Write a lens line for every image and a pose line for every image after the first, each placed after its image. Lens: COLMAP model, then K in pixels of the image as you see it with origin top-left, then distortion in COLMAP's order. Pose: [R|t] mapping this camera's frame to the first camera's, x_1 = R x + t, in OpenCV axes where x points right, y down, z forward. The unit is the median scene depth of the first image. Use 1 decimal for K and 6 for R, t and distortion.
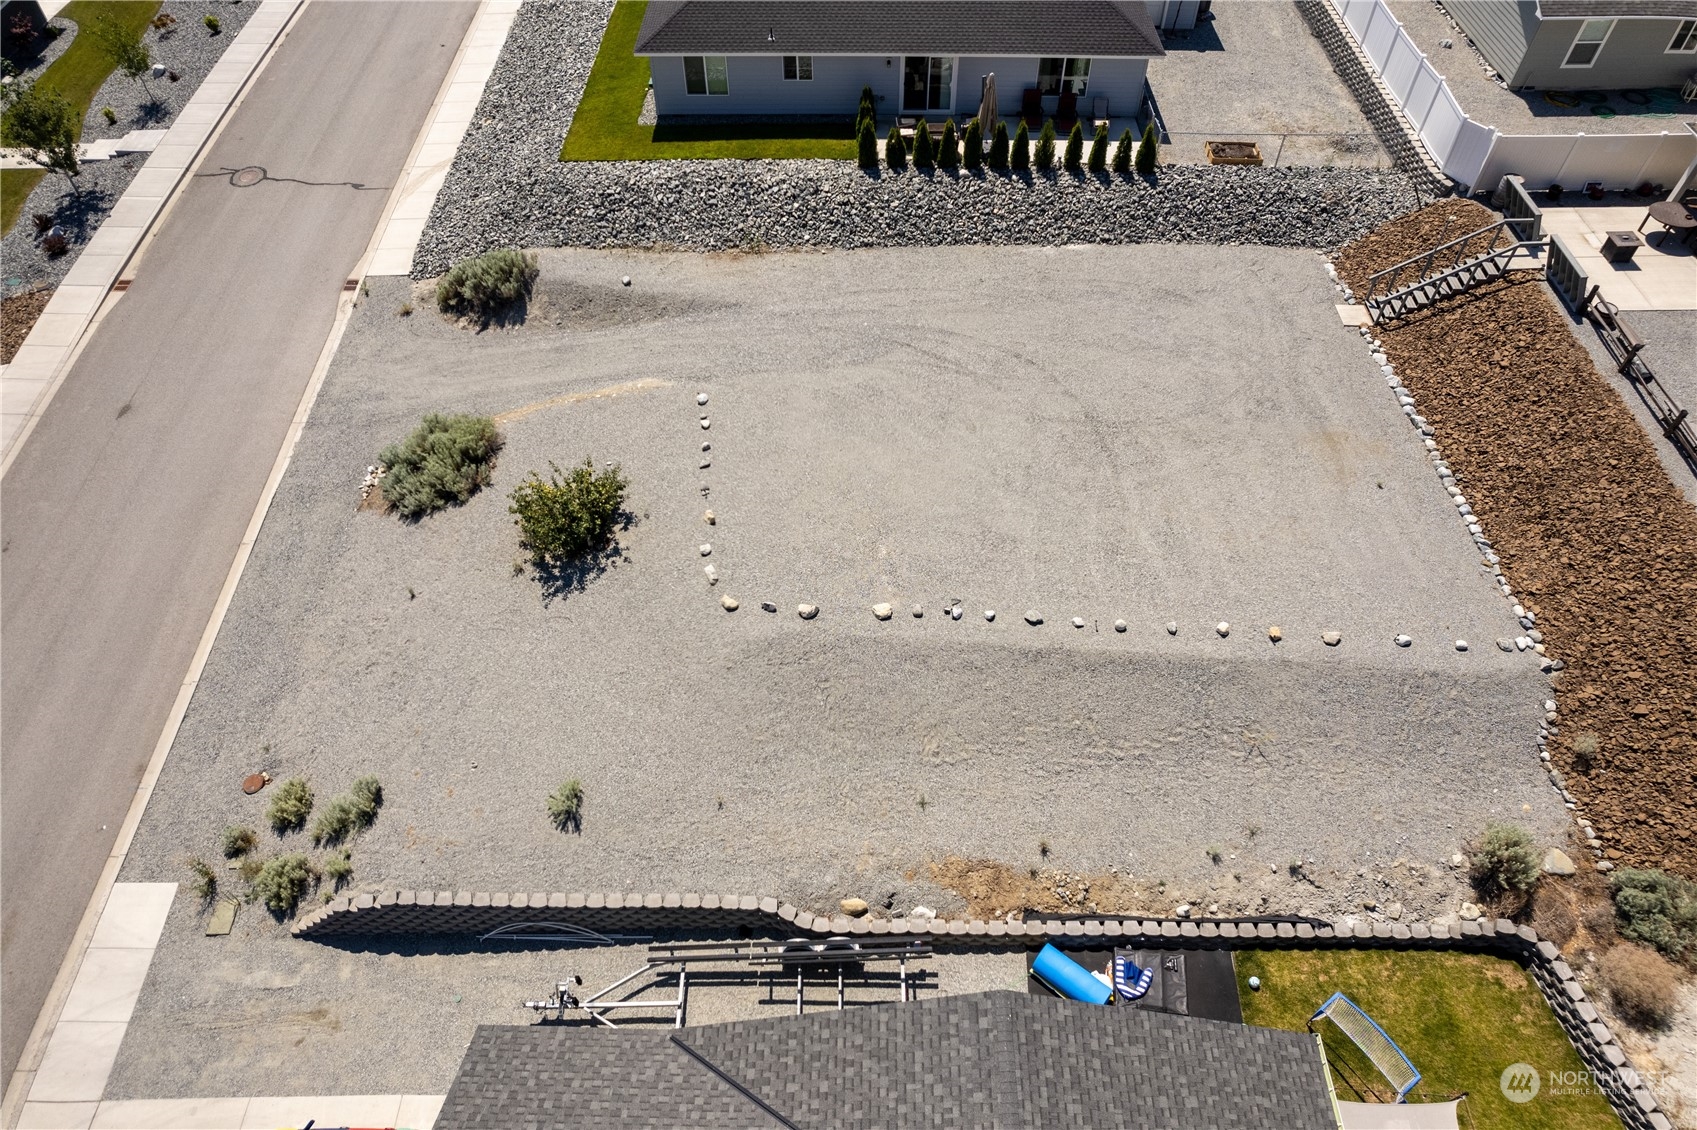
lens RADIAL K [[1090.6, 0, 854.5], [0, 1090.6, 566.6], [0, 0, 1]] dist [-0.082723, 0.078986]
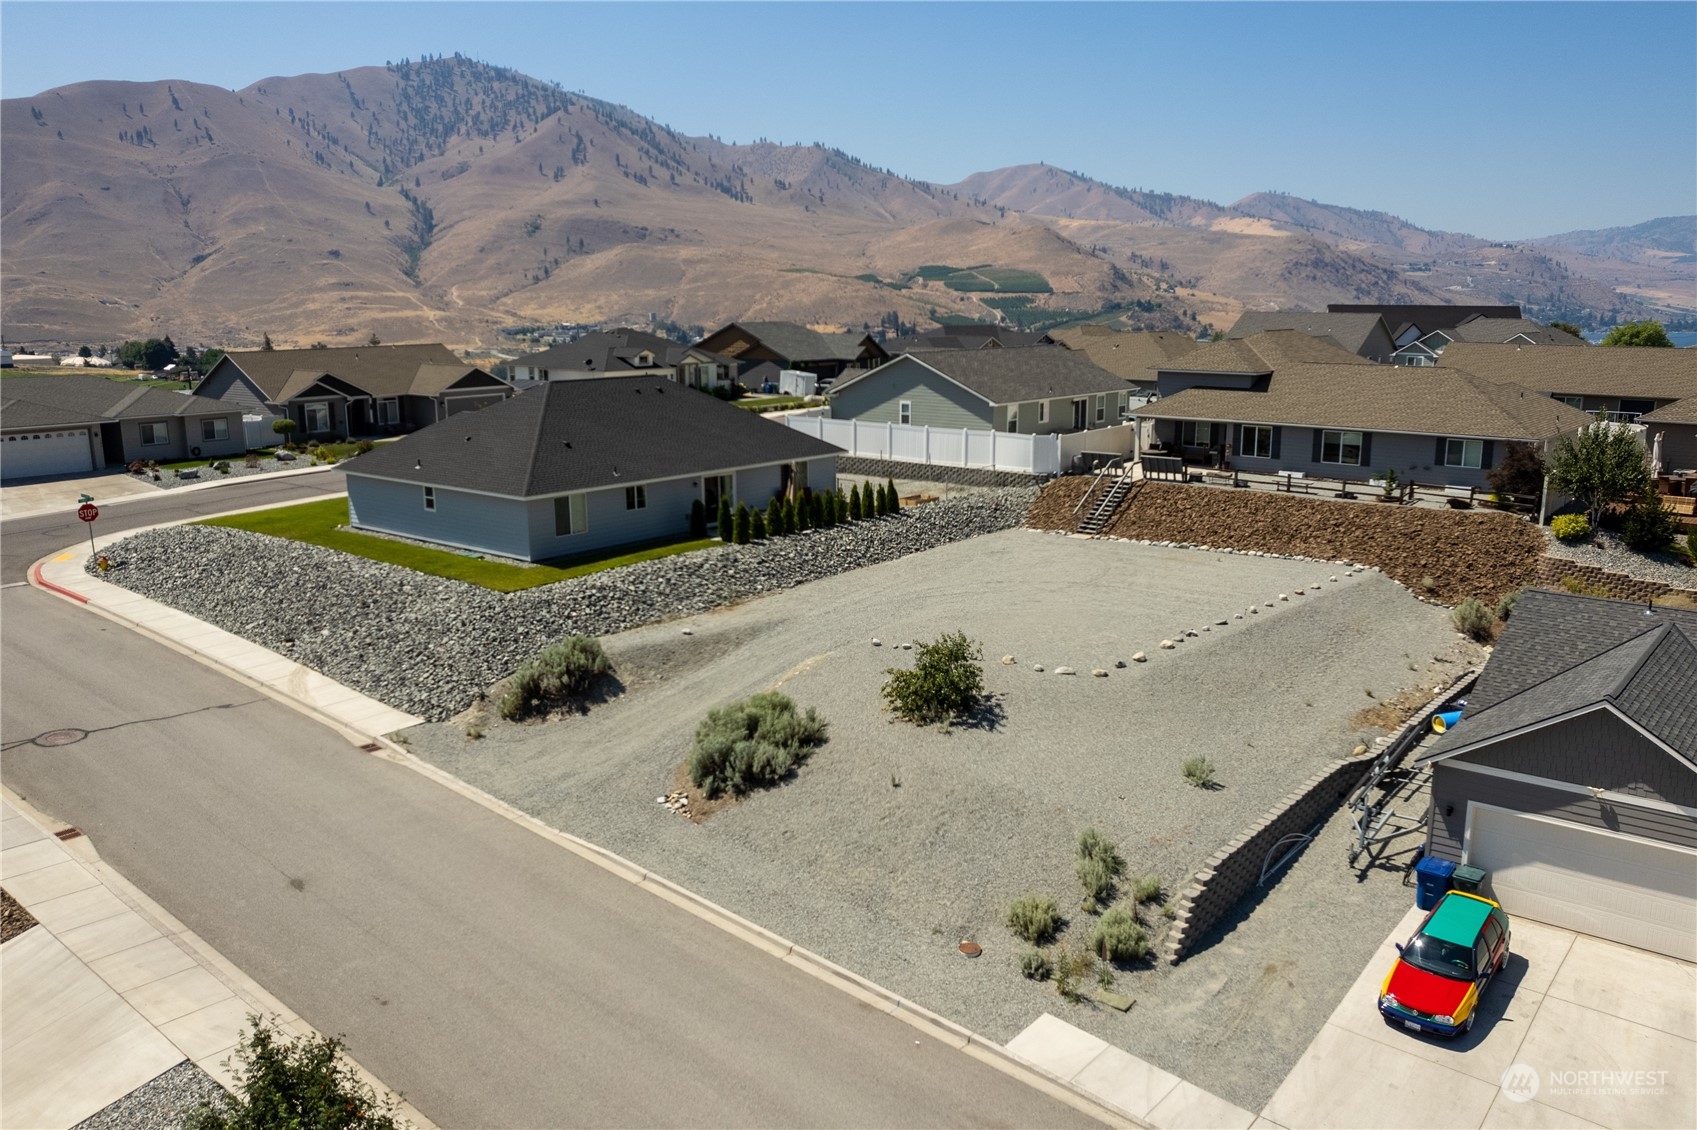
lens RADIAL K [[1330.1, 0, 881.8], [0, 1330.1, 569.0], [0, 0, 1]] dist [-0.050067, -0.002311]
pose [[0.613289, -0.159479, 0.773591, -1.147064], [0.605870, 0.723343, -0.331203, 0.240821], [-0.506752, 0.671819, 0.540242, 0.196207]]
